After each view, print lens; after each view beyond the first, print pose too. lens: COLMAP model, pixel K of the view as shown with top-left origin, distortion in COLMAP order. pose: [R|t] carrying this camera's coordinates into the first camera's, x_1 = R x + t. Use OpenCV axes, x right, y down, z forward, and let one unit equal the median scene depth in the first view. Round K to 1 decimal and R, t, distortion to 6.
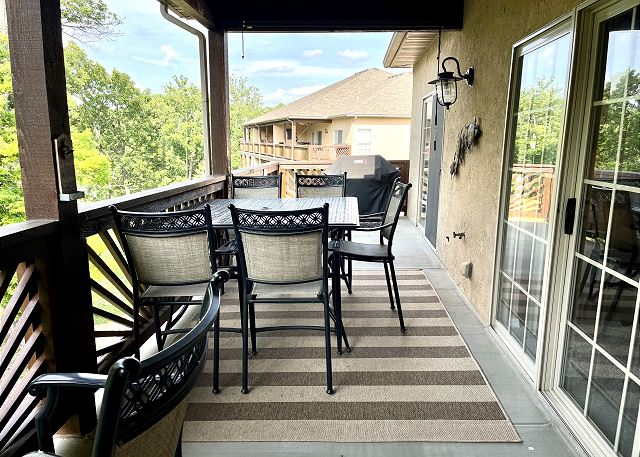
lens RADIAL K [[488.5, 0, 320.0], [0, 488.5, 228.5], [0, 0, 1]] dist [0.100463, -0.127491]
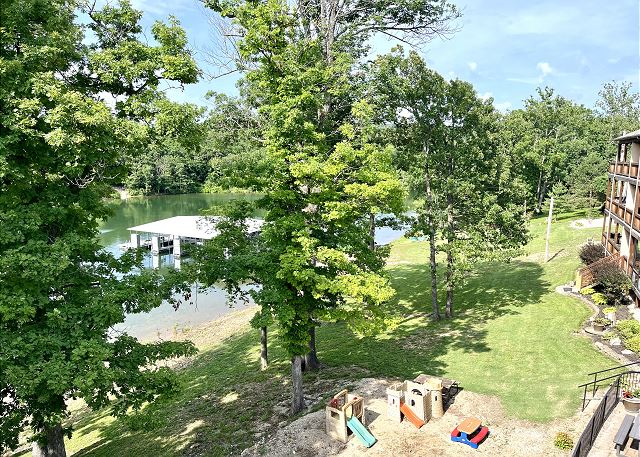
lens RADIAL K [[488.5, 0, 320.0], [0, 488.5, 228.5], [0, 0, 1]] dist [0.100463, -0.127491]
pose [[0.771926, 0.103580, -0.627217, -0.021935], [-0.126323, 0.991954, 0.008346, -0.033908], [0.623035, 0.072790, 0.778800, 0.185391]]
